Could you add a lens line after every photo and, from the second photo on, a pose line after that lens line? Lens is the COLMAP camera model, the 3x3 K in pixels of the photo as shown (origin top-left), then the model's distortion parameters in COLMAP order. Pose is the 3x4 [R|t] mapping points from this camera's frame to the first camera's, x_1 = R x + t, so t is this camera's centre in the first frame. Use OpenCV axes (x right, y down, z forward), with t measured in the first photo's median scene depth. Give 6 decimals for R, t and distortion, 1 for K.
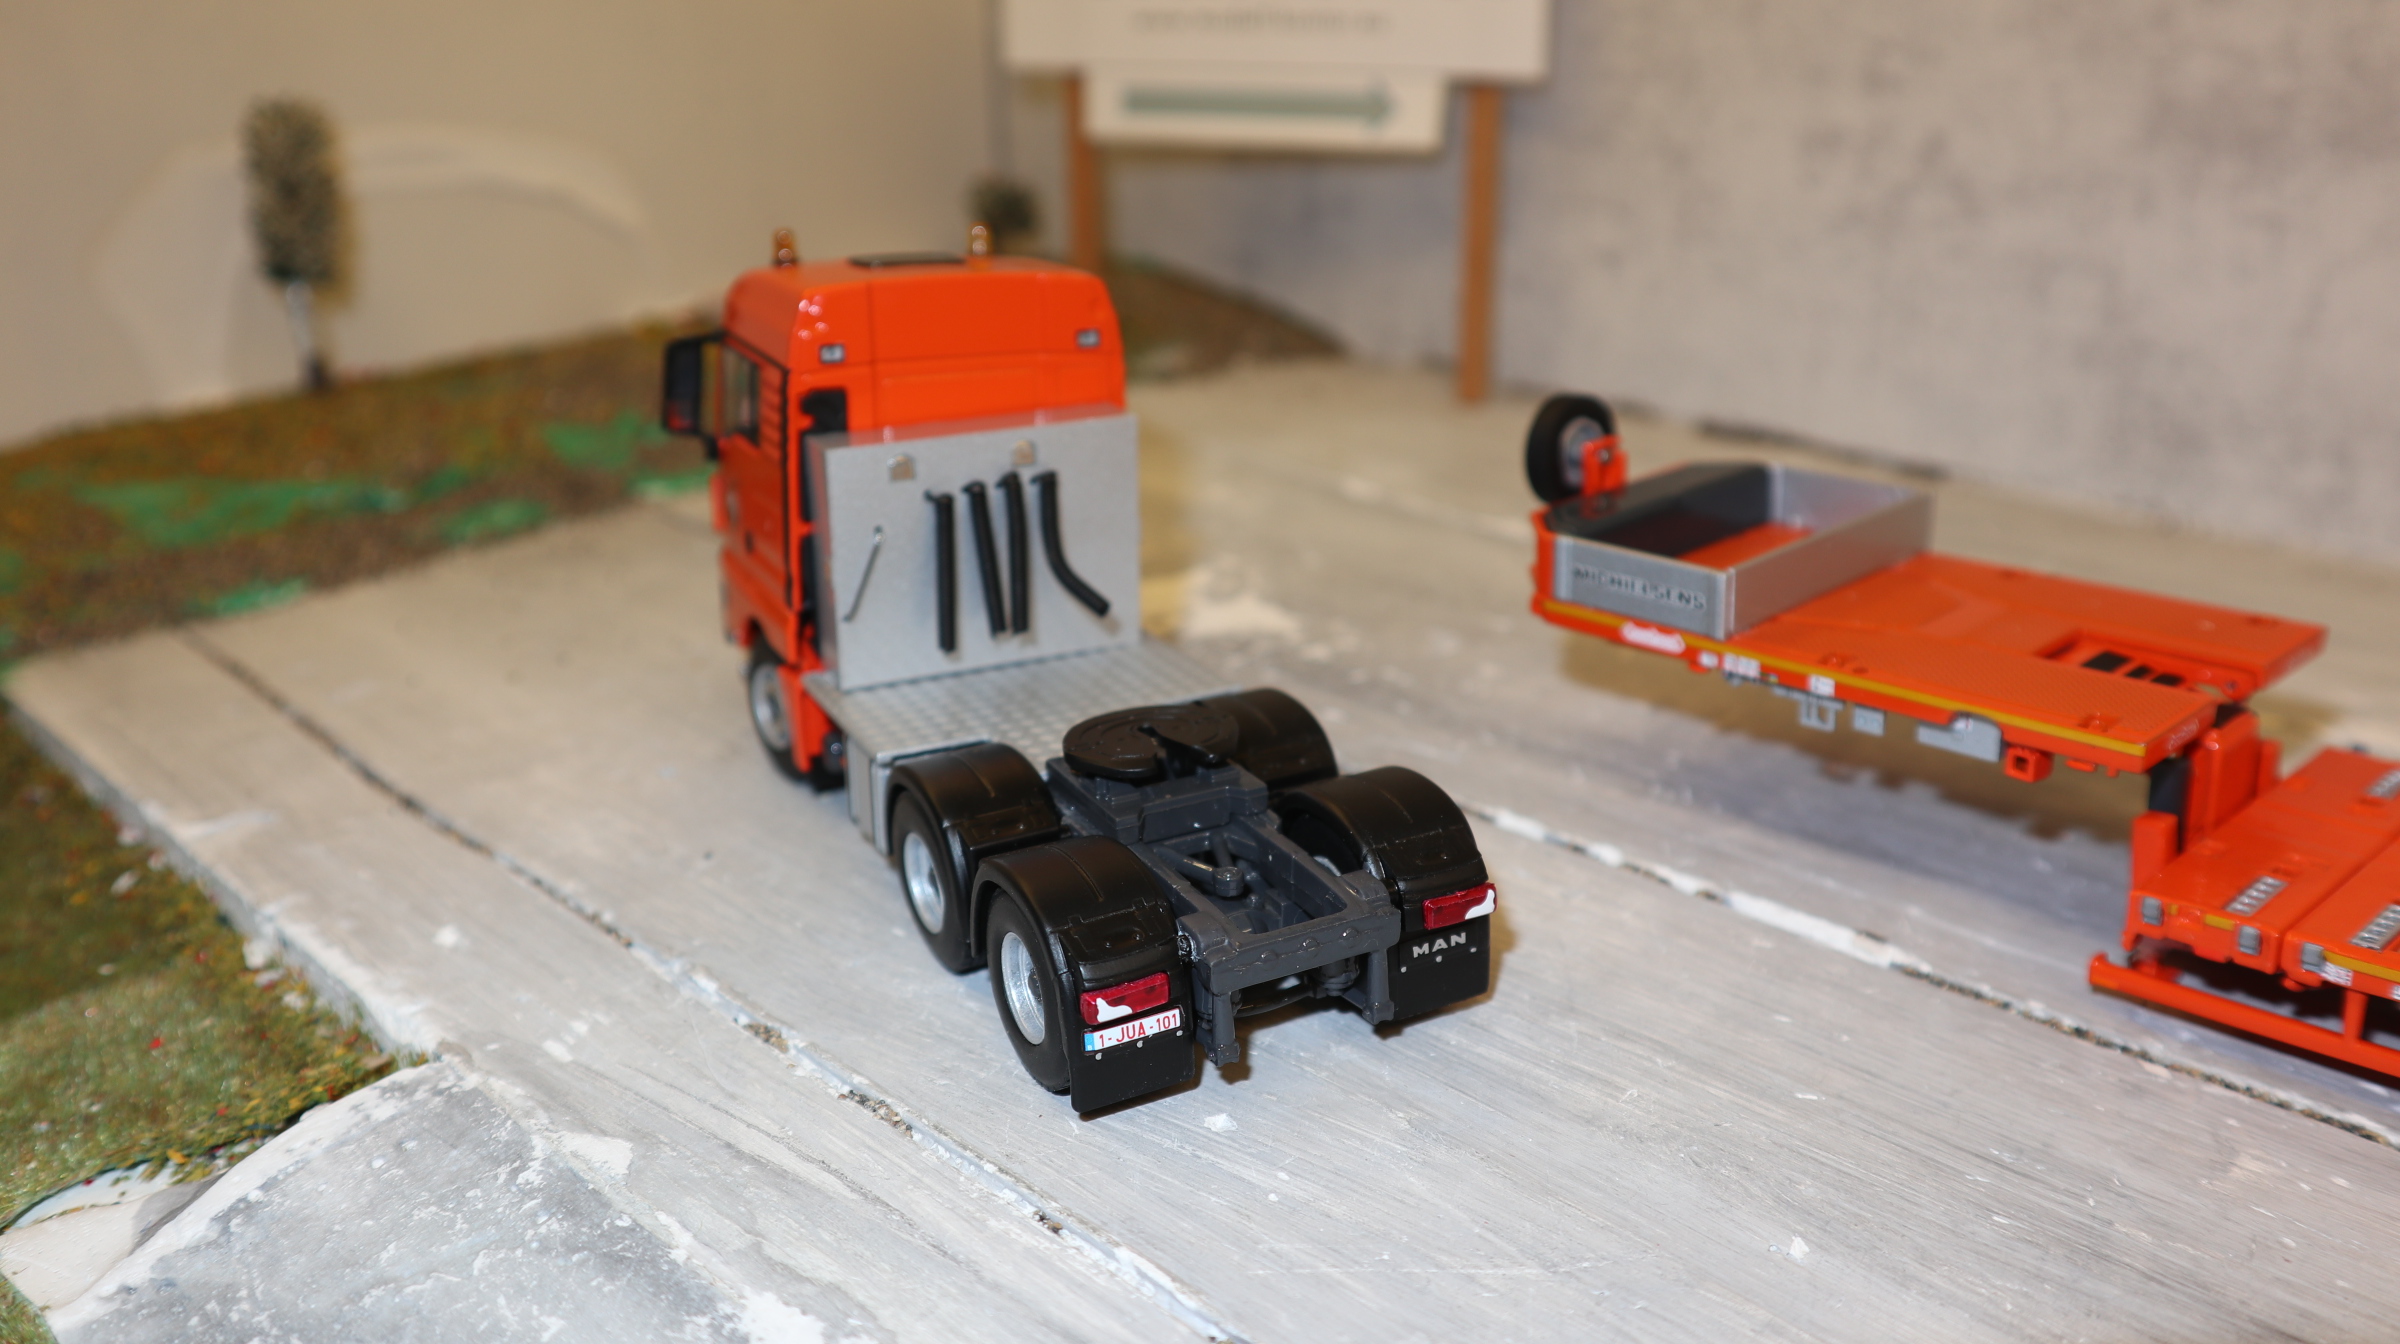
lens RADIAL K [[1959.3, 0, 1200.0], [0, 1959.3, 672.0], [0, 0, 1]] dist [-0.078678, 0.085809]
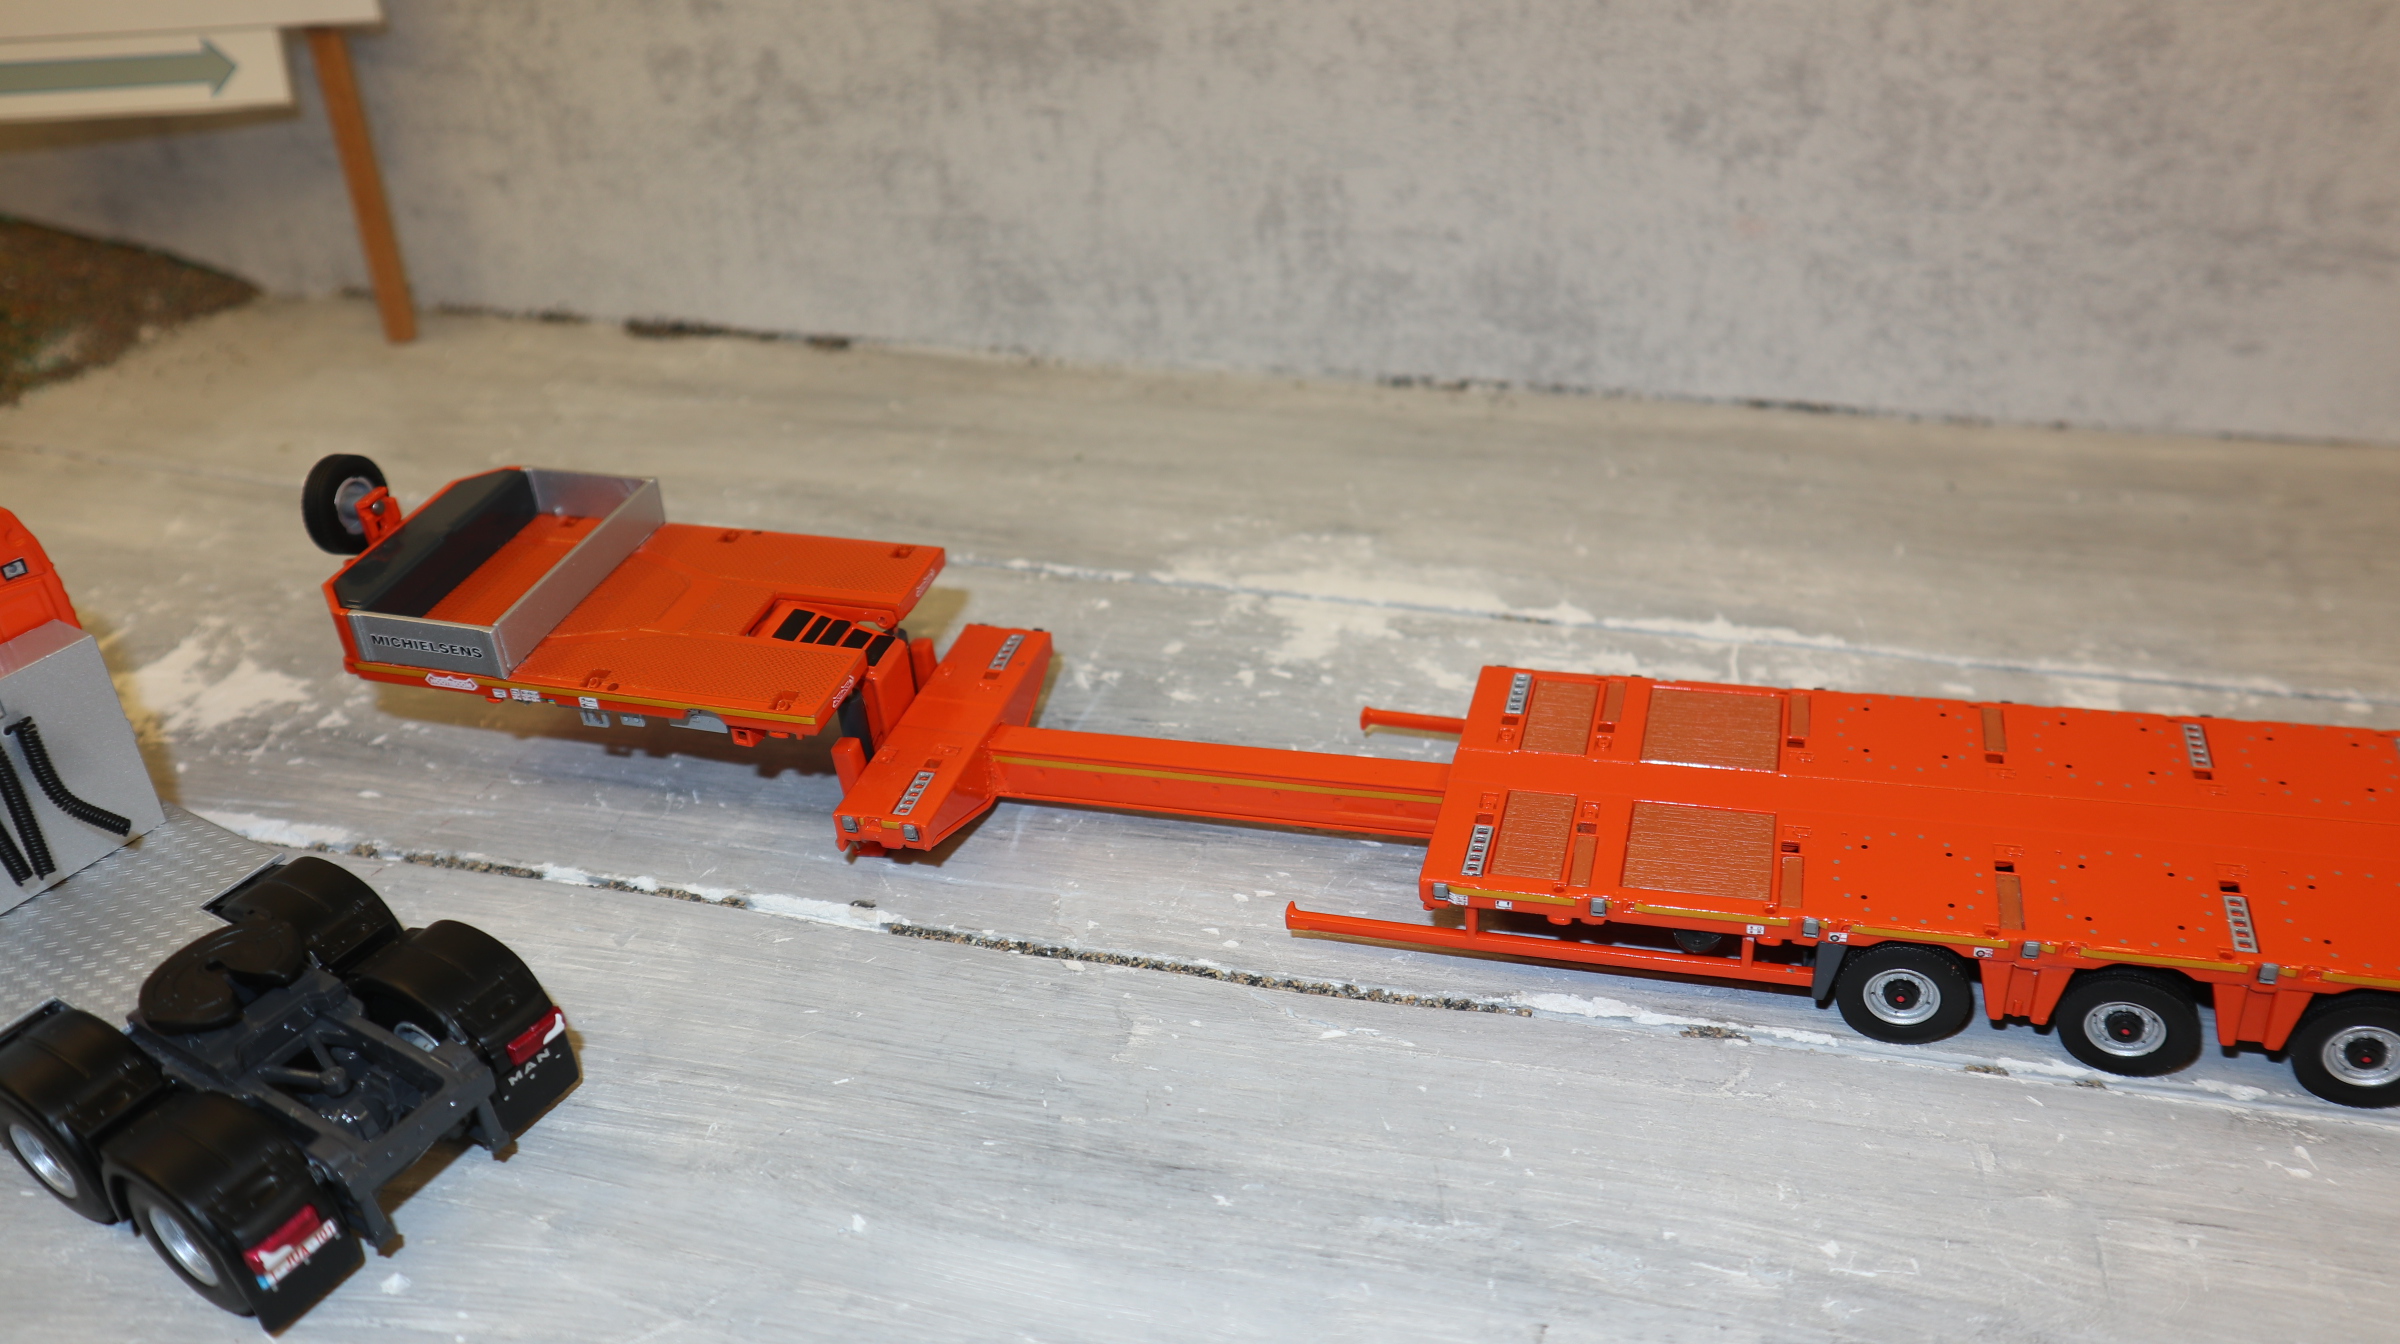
lens RADIAL K [[1959.3, 0, 1200.0], [0, 1959.3, 672.0], [0, 0, 1]] dist [-0.078678, 0.085809]
pose [[0.860047, -0.294876, 0.416375, 0.030923], [0.204923, 0.947000, 0.247383, -0.177980], [-0.467254, -0.127436, 0.874891, -0.135838]]
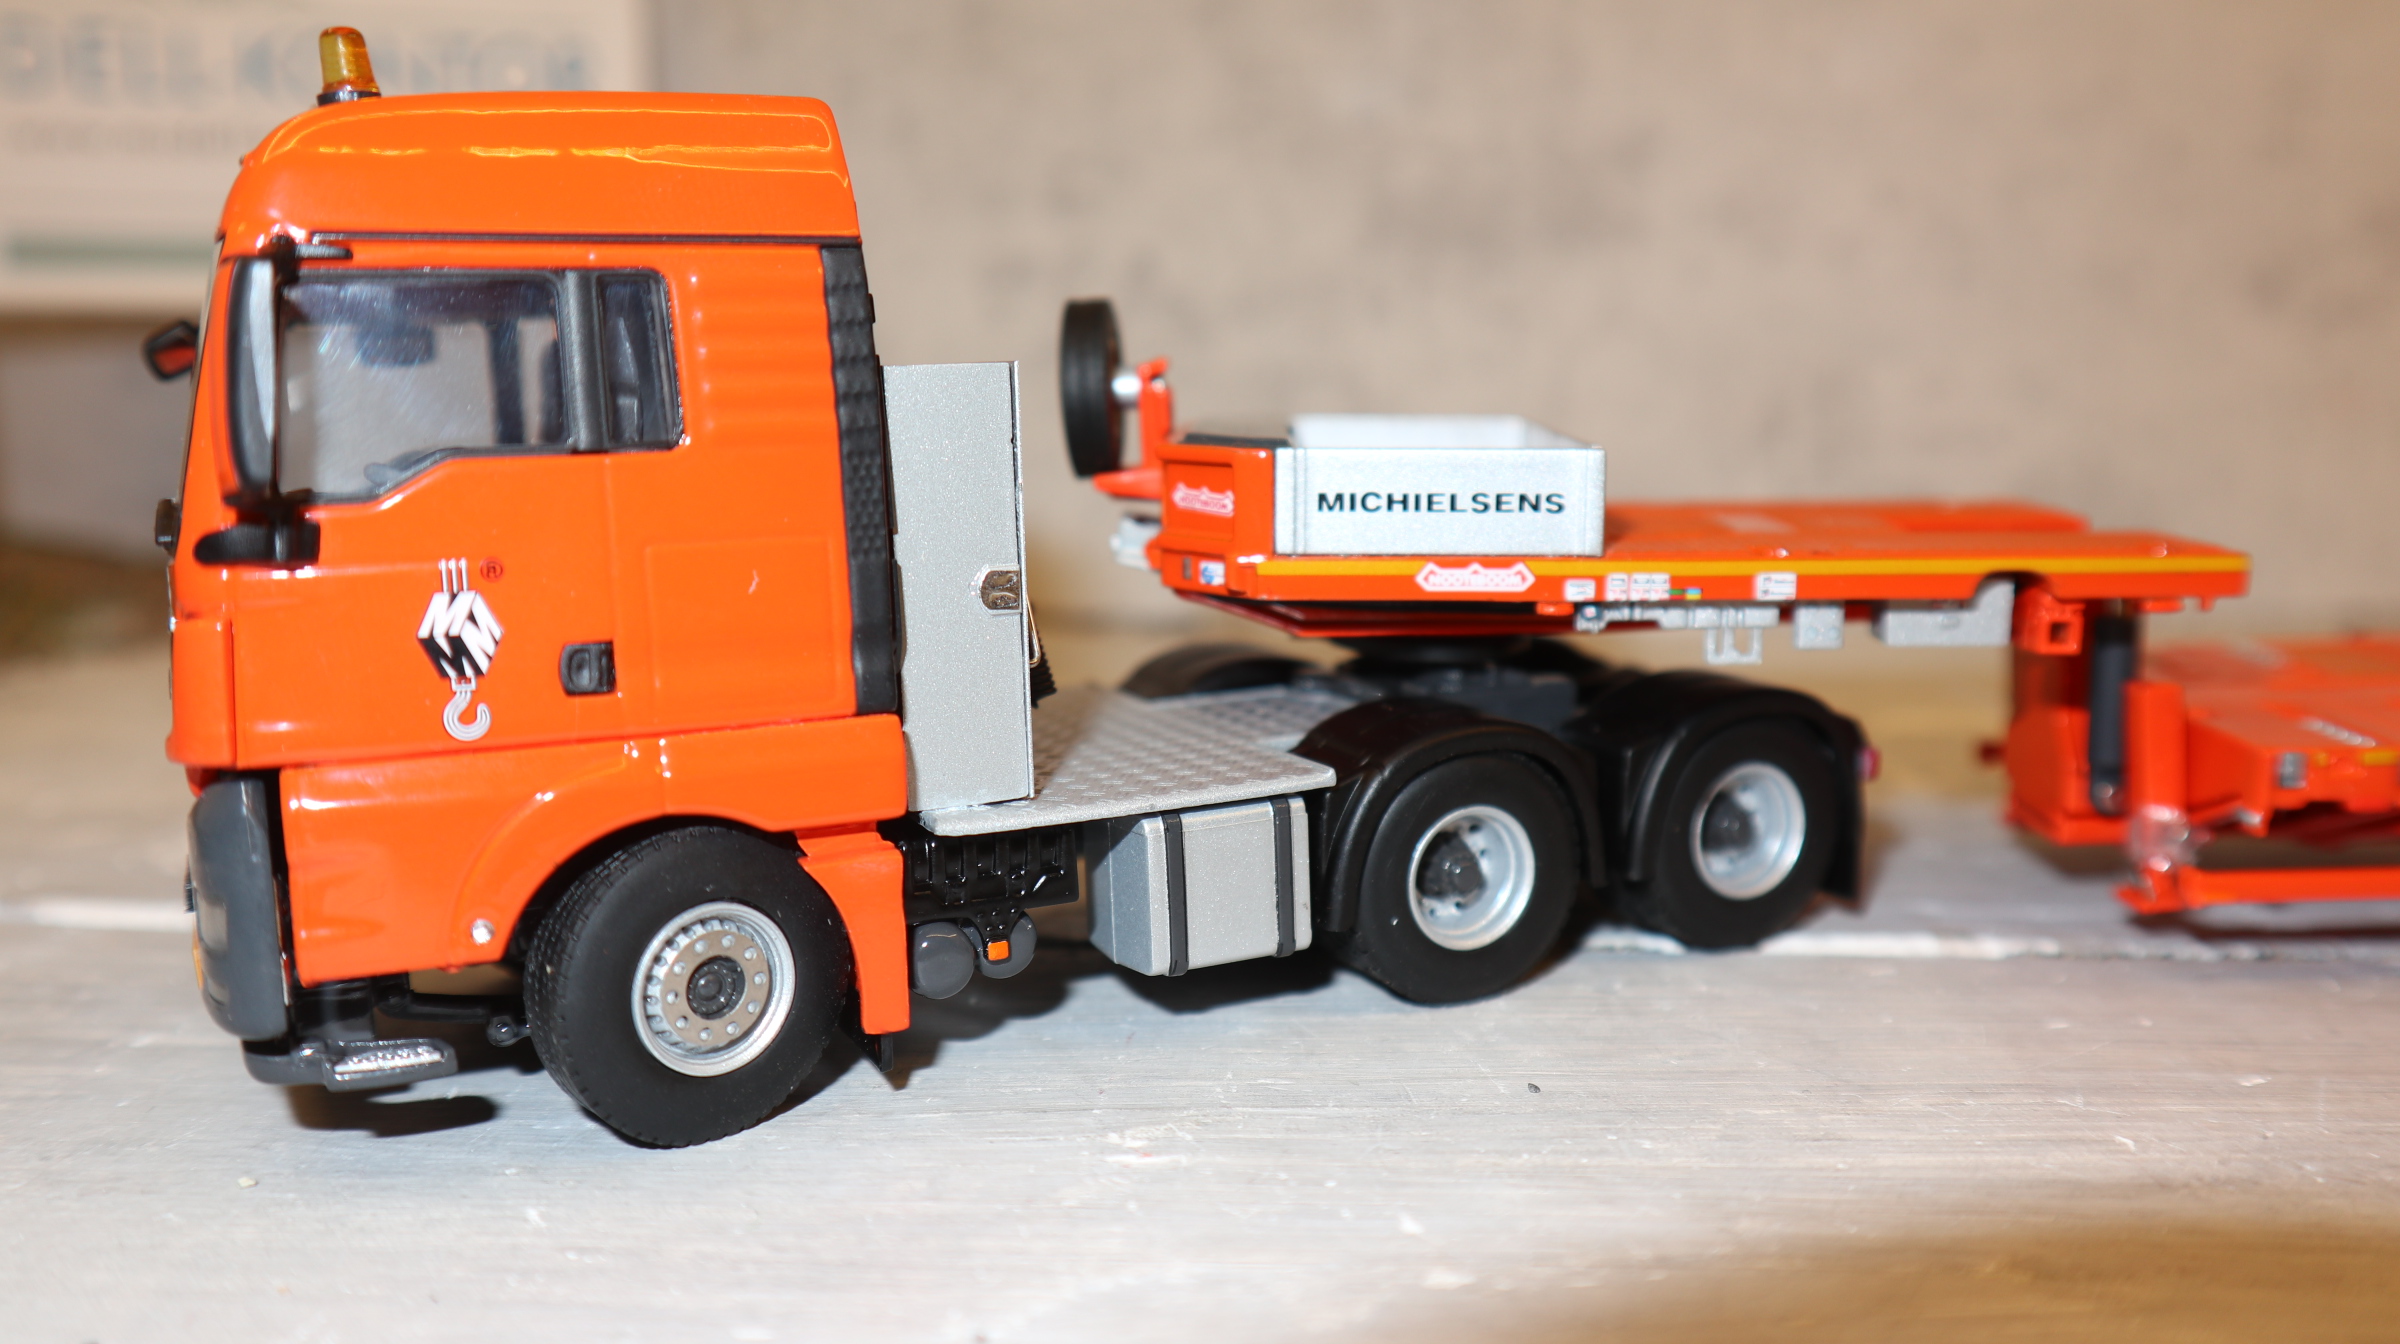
lens RADIAL K [[1959.3, 0, 1200.0], [0, 1959.3, 672.0], [0, 0, 1]] dist [-0.078678, 0.085809]
pose [[0.760758, -0.090392, 0.642711, -0.226556], [0.224942, 0.965600, -0.130453, 0.043222], [-0.608809, 0.243816, 0.754921, 0.360840]]
